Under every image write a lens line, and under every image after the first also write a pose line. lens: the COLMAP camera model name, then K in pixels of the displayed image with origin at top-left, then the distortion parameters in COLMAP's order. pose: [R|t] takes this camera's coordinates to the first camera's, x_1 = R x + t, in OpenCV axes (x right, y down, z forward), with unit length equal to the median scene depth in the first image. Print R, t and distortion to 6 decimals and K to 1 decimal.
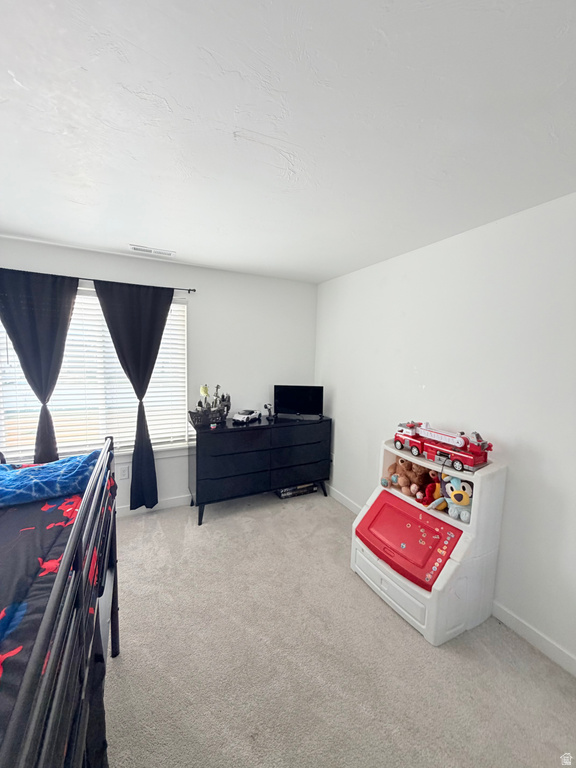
lens RADIAL K [[305.5, 0, 287.6], [0, 305.5, 384.0], [0, 0, 1]] dist [0.004868, -0.000168]
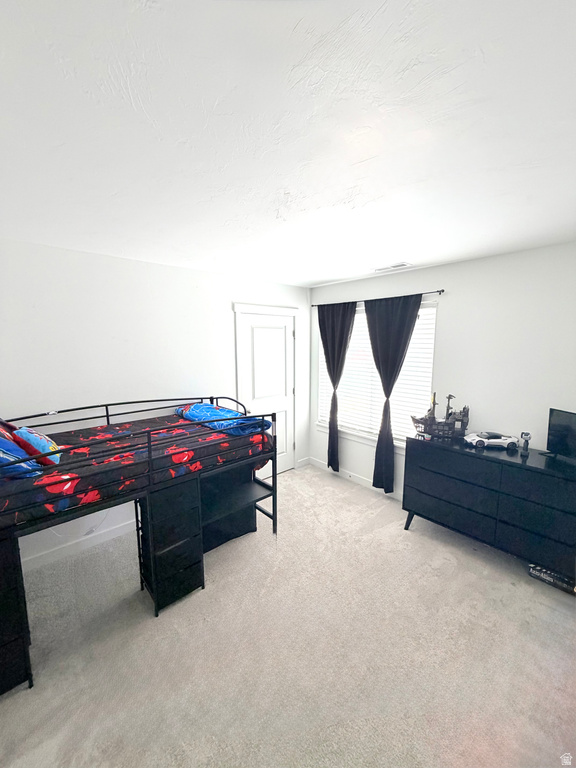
lens RADIAL K [[305.5, 0, 288.1], [0, 305.5, 382.8], [0, 0, 1]] dist [0.004868, -0.000168]
pose [[0.276333, 0.107874, -0.954989, 0.499307], [-0.090434, 0.992190, 0.085909, -0.066860], [0.956798, 0.062624, 0.283930, 0.306254]]
